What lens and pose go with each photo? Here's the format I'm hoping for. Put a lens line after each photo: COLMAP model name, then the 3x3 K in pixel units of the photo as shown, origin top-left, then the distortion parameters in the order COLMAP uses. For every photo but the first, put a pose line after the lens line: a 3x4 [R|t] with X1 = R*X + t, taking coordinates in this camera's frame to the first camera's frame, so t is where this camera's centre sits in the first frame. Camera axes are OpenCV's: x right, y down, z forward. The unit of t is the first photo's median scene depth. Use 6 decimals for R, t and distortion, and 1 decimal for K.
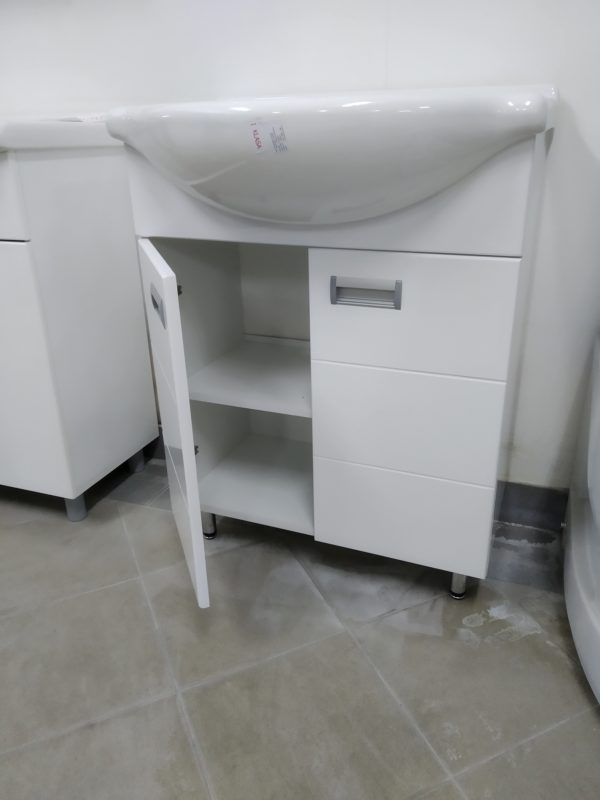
lens RADIAL K [[622.9, 0, 307.4], [0, 622.9, 400.3], [0, 0, 1]] dist [0.003531, -0.004385]
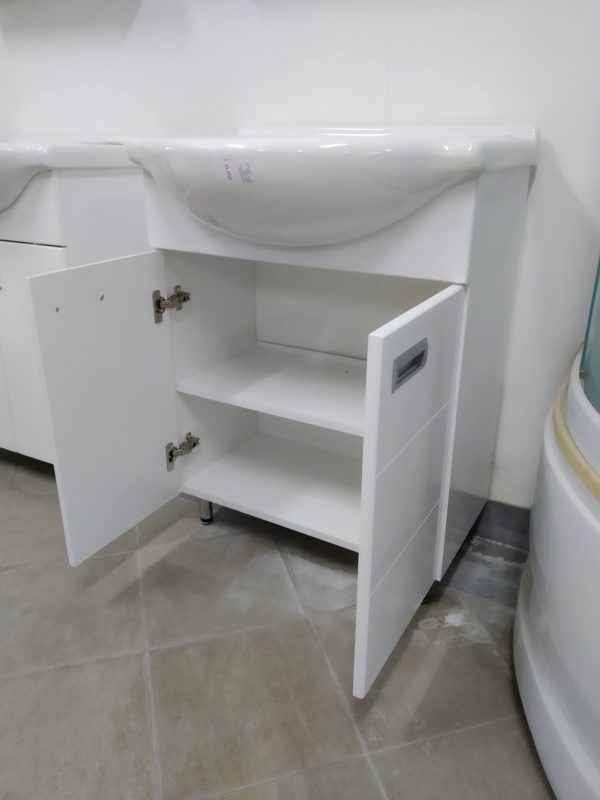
lens RADIAL K [[628.0, 0, 300.0], [0, 628.0, 400.0], [0, 0, 1]] dist [0.007628, -0.012357]
pose [[0.988444, 0.079524, -0.129050, 0.177515], [-0.082100, 0.996515, -0.014762, 0.009652], [0.127426, 0.025187, 0.991528, -0.105034]]
